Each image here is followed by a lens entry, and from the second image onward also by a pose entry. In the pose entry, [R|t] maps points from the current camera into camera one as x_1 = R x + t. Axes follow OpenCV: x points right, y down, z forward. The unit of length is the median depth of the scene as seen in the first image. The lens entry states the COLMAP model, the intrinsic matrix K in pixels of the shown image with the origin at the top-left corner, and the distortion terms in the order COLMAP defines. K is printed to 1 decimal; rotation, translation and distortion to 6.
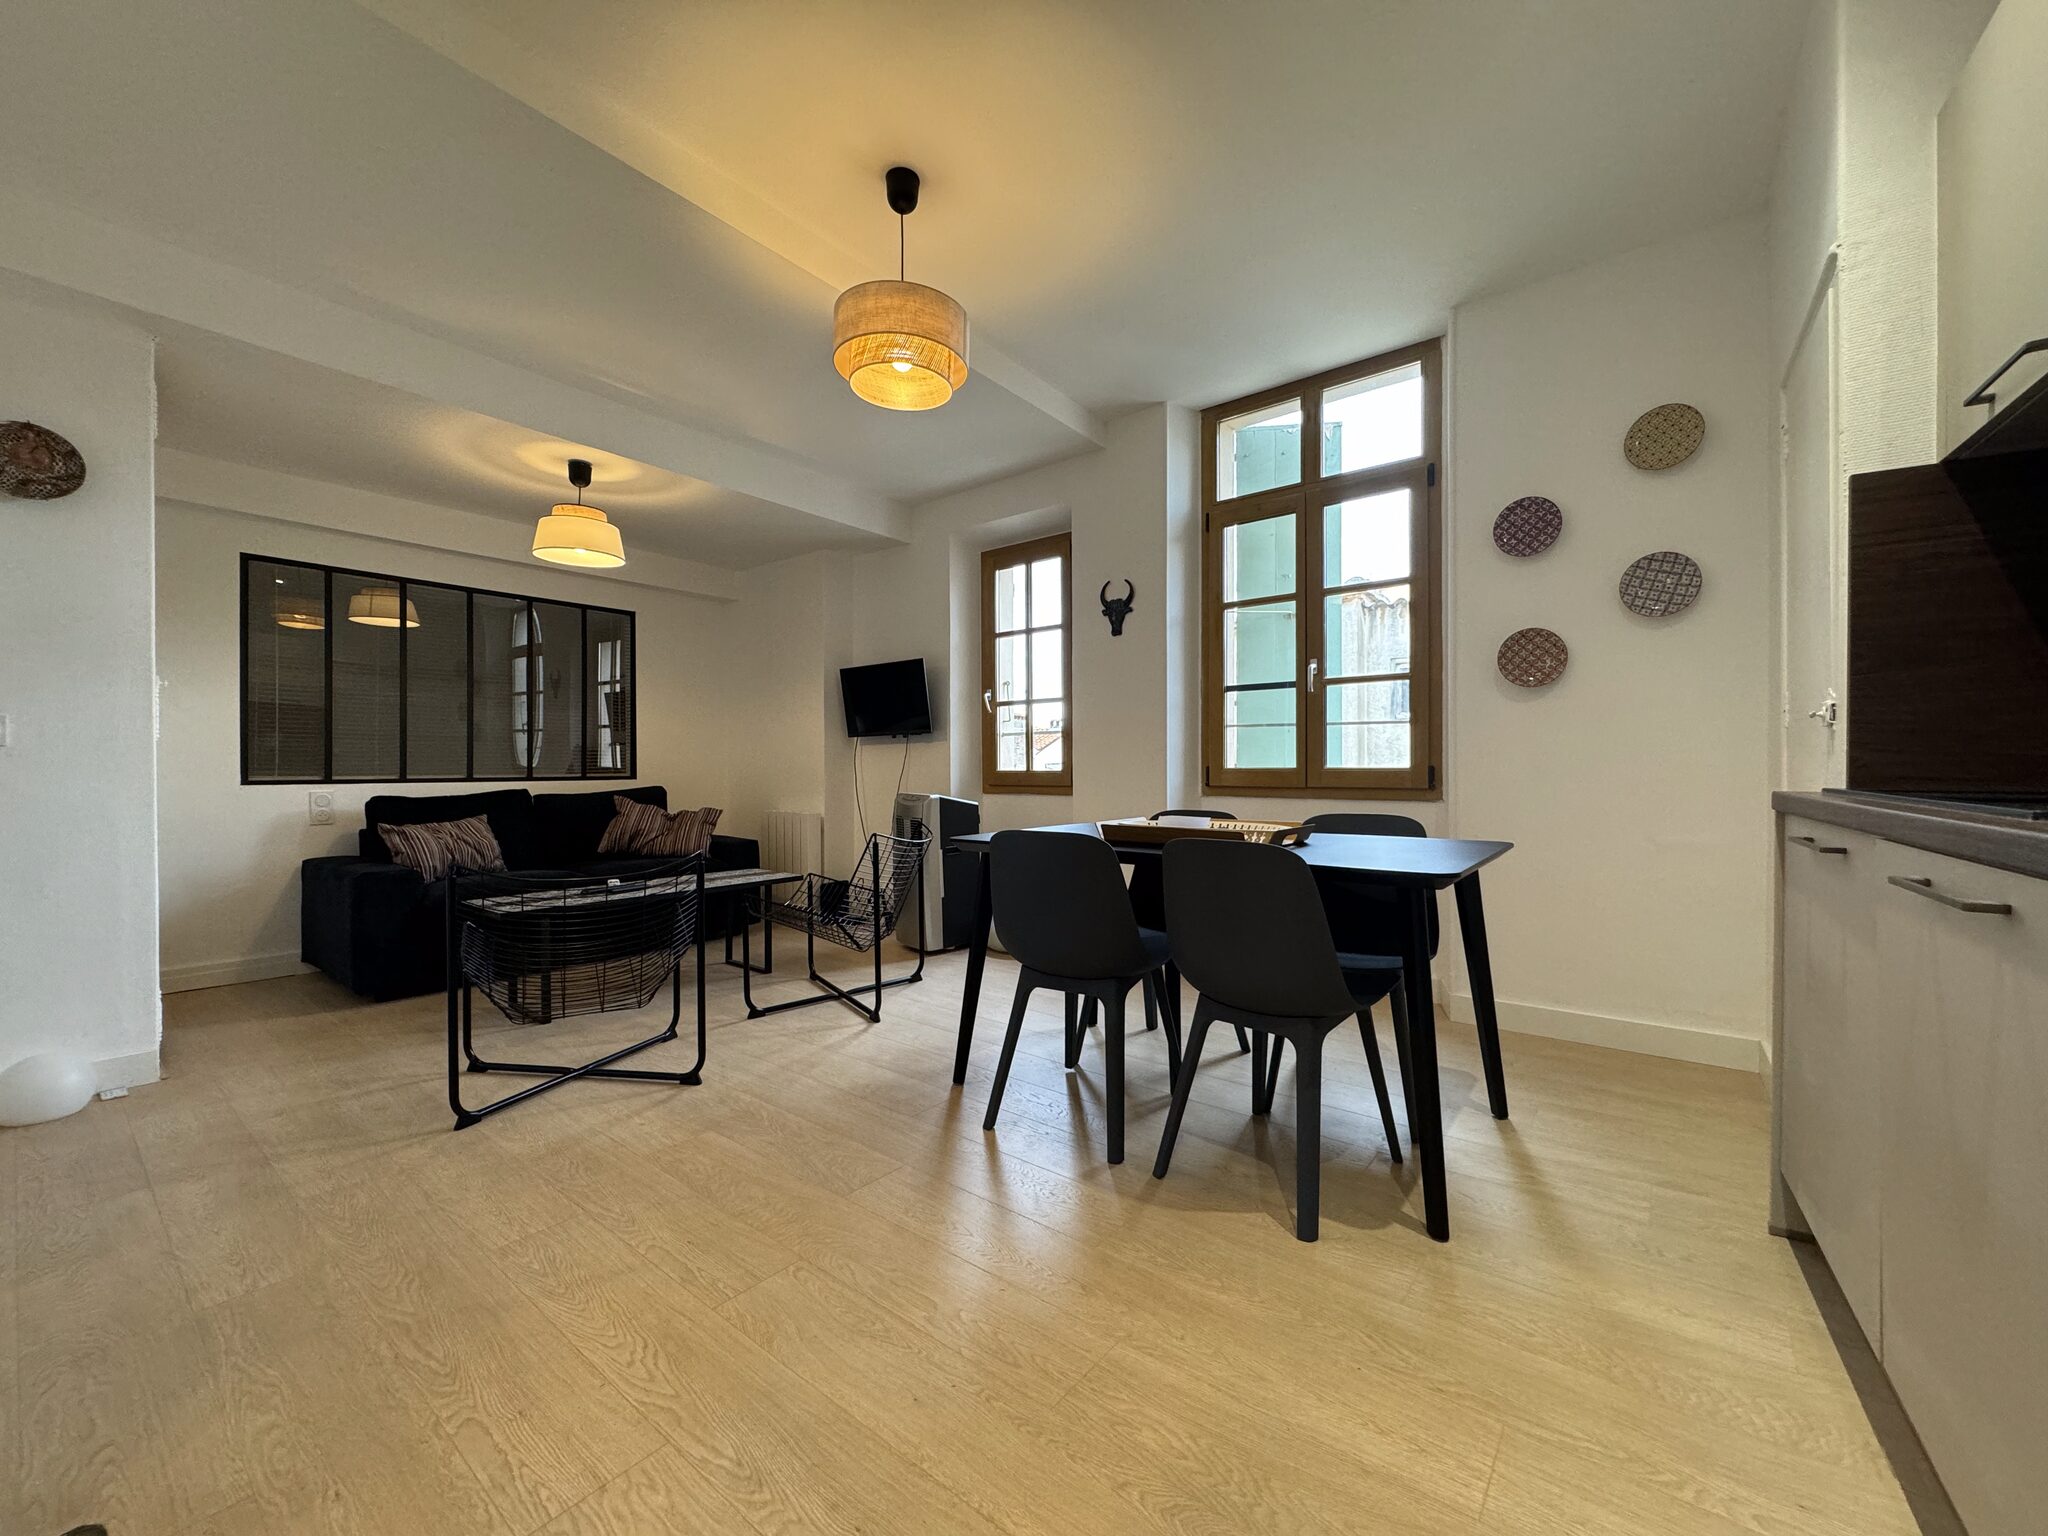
lens RADIAL K [[818.7, 0, 1024.7], [0, 818.7, 765.2], [0, 0, 1]] dist [-0.002768, 0.000743]
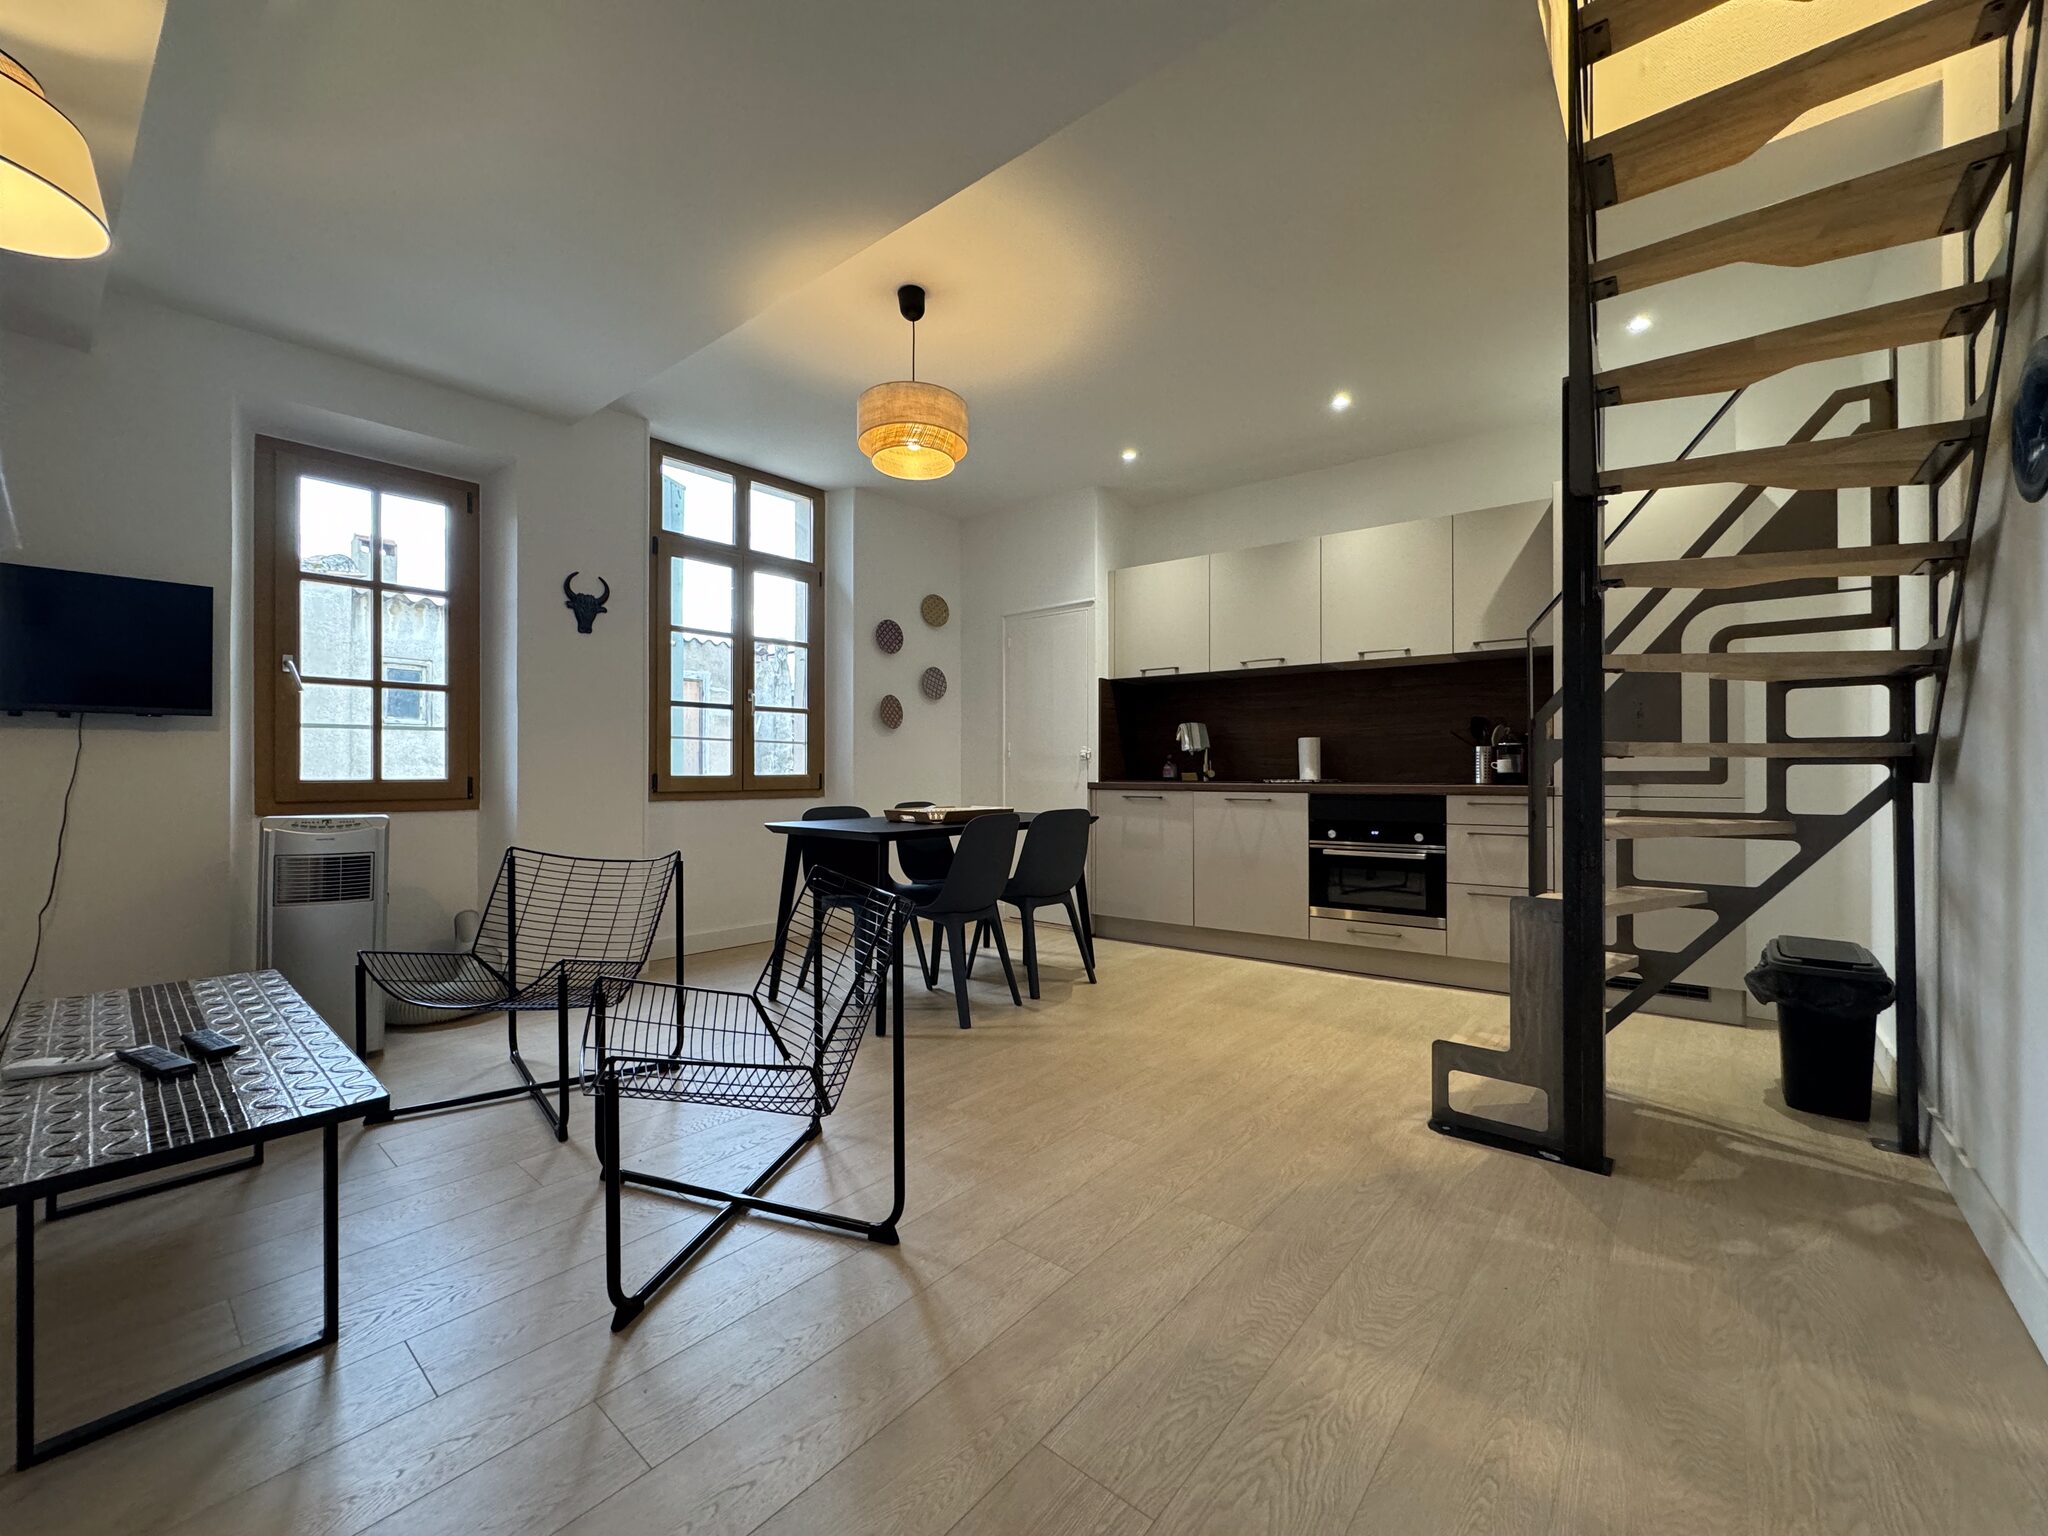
lens RADIAL K [[818.7, 0, 1032.5], [0, 818.7, 767.3], [0, 0, 1]] dist [-0.002768, 0.000743]
pose [[0.022601, 0.011111, 0.999683, -0.906079], [0.000997, 0.999937, -0.011136, 0.005886], [-0.999744, 0.001248, 0.022588, 0.528395]]
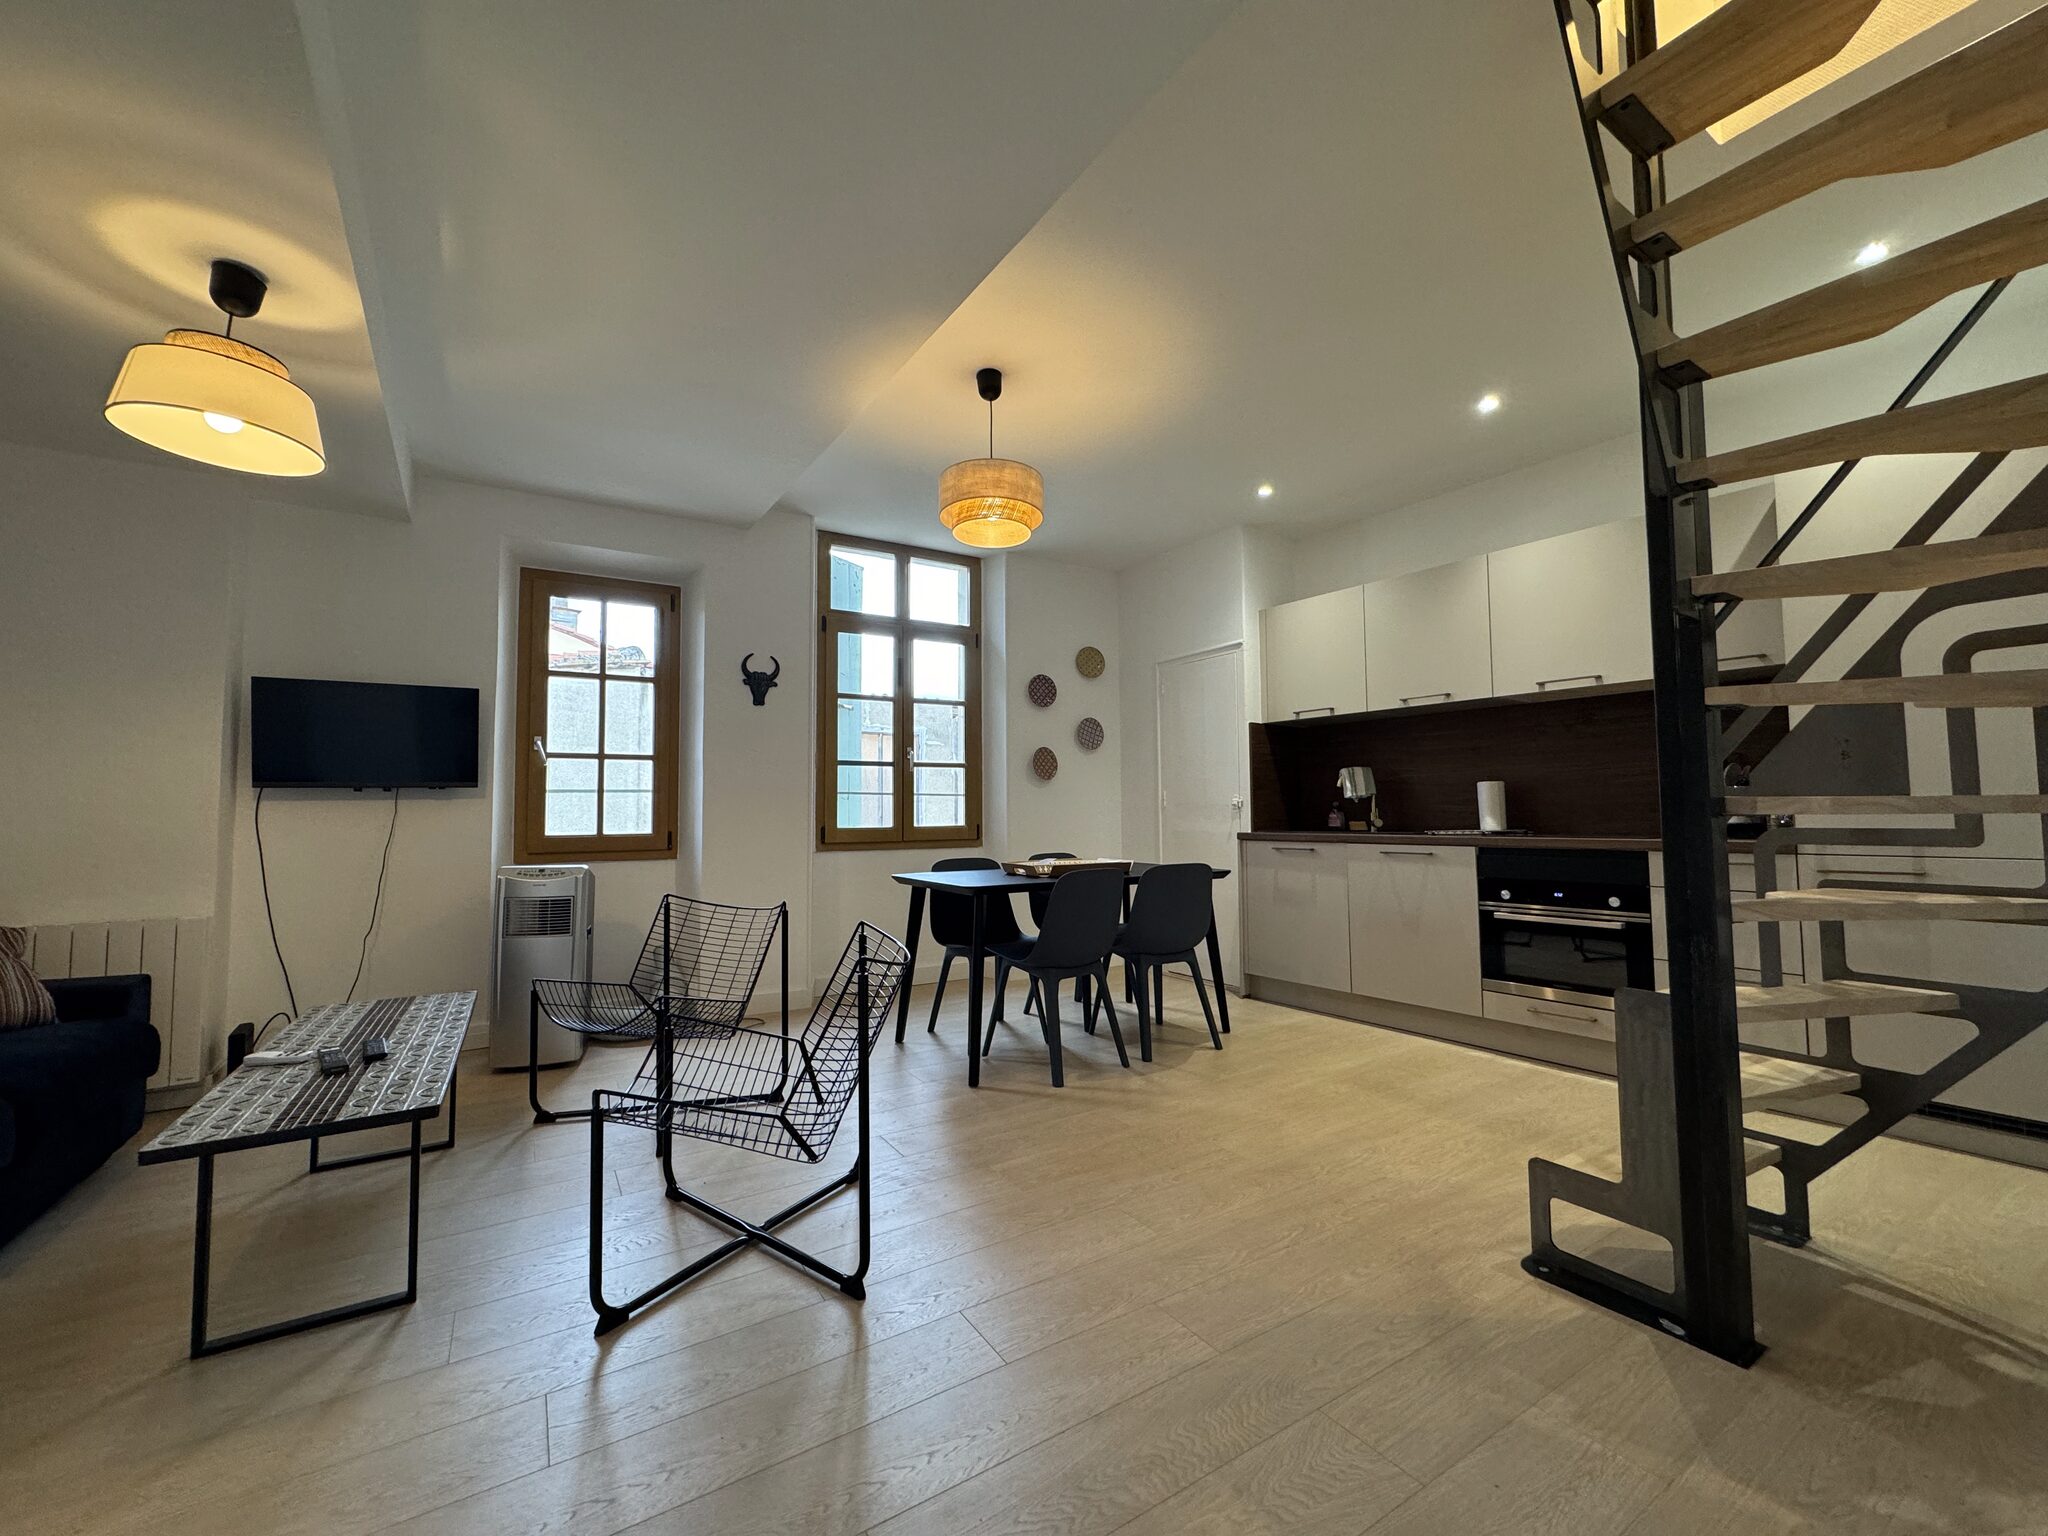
lens RADIAL K [[818.7, 0, 1030.7], [0, 818.7, 767.9], [0, 0, 1]] dist [-0.002768, 0.000743]
pose [[0.326961, 0.055719, 0.943394, -0.876115], [0.007391, 0.998079, -0.061510, -0.008995], [-0.945009, 0.027084, 0.325922, 0.355504]]
